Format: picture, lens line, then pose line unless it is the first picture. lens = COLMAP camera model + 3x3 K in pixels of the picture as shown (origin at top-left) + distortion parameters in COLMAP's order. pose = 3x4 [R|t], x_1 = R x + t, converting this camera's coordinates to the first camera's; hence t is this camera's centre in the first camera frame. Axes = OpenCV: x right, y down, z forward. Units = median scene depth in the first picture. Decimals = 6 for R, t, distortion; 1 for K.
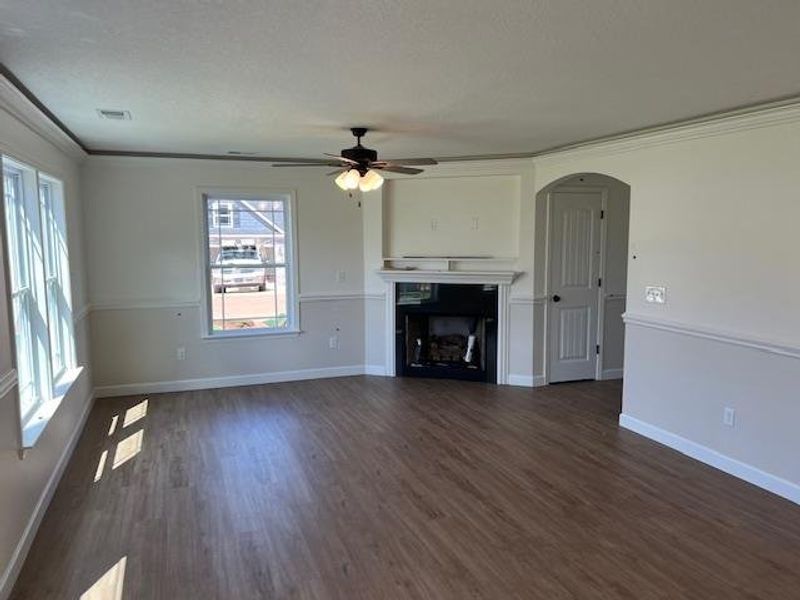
lens RADIAL K [[599.5, 0, 401.0], [0, 599.5, 299.1], [0, 0, 1]] dist [0.036636, -0.012845]
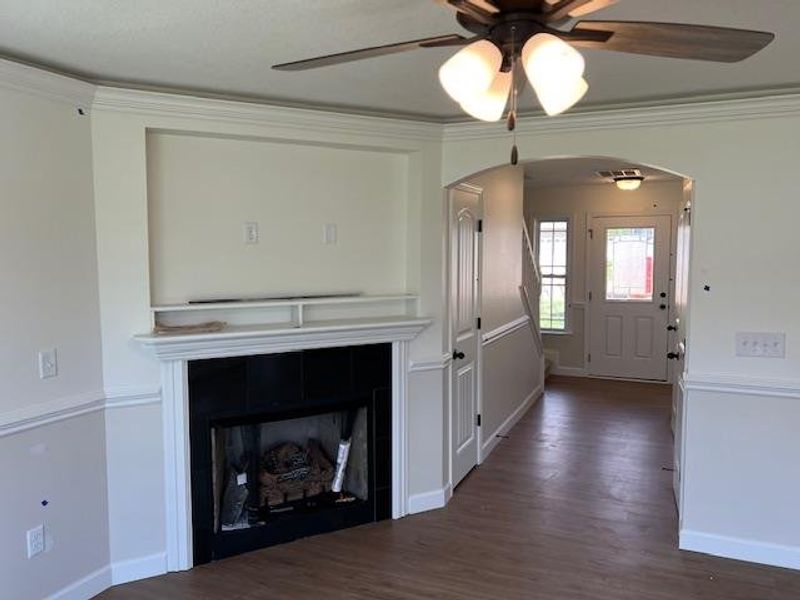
lens RADIAL K [[599.5, 0, 400.1], [0, 599.5, 302.3], [0, 0, 1]] dist [0.036636, -0.012845]
pose [[0.688554, -0.057633, 0.722891, -0.226865], [0.081781, 0.996649, 0.001563, -0.060048], [-0.720559, 0.058043, 0.690960, 0.574881]]
